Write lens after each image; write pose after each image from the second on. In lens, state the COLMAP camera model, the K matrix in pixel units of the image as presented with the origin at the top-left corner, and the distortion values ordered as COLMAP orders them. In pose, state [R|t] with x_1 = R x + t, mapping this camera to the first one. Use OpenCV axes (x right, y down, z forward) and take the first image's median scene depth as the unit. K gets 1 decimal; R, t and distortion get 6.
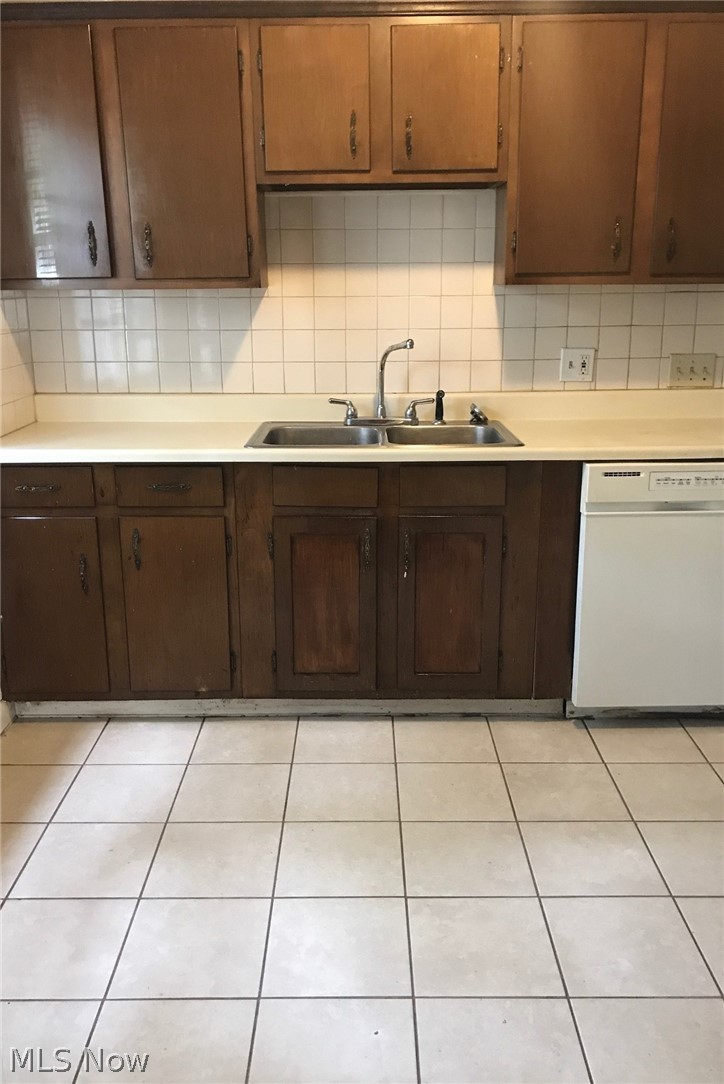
lens RADIAL K [[913.0, 0, 362.0], [0, 913.0, 542.0], [0, 0, 1]] dist [0.004311, -0.000101]
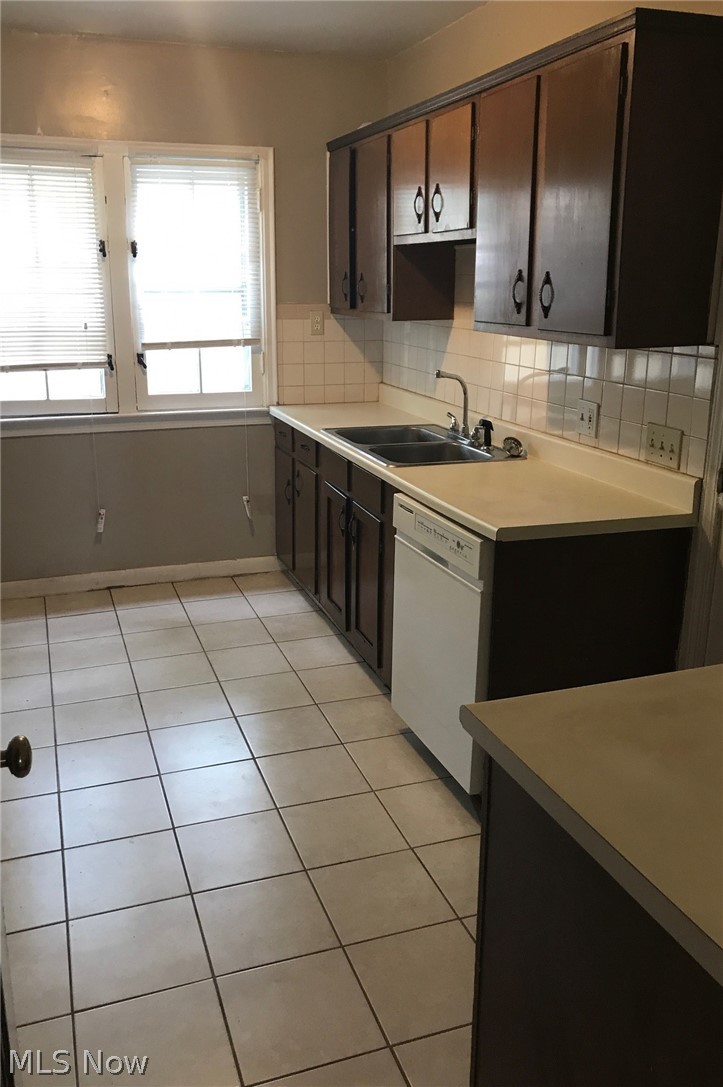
lens RADIAL K [[915.5, 0, 361.5], [0, 915.5, 543.5], [0, 0, 1]] dist [0.004311, -0.000101]
pose [[0.330474, 0.273794, -0.903230, 1.065412], [-0.261878, 0.946022, 0.190950, -0.193446], [0.906756, 0.173433, 0.384336, 0.448286]]
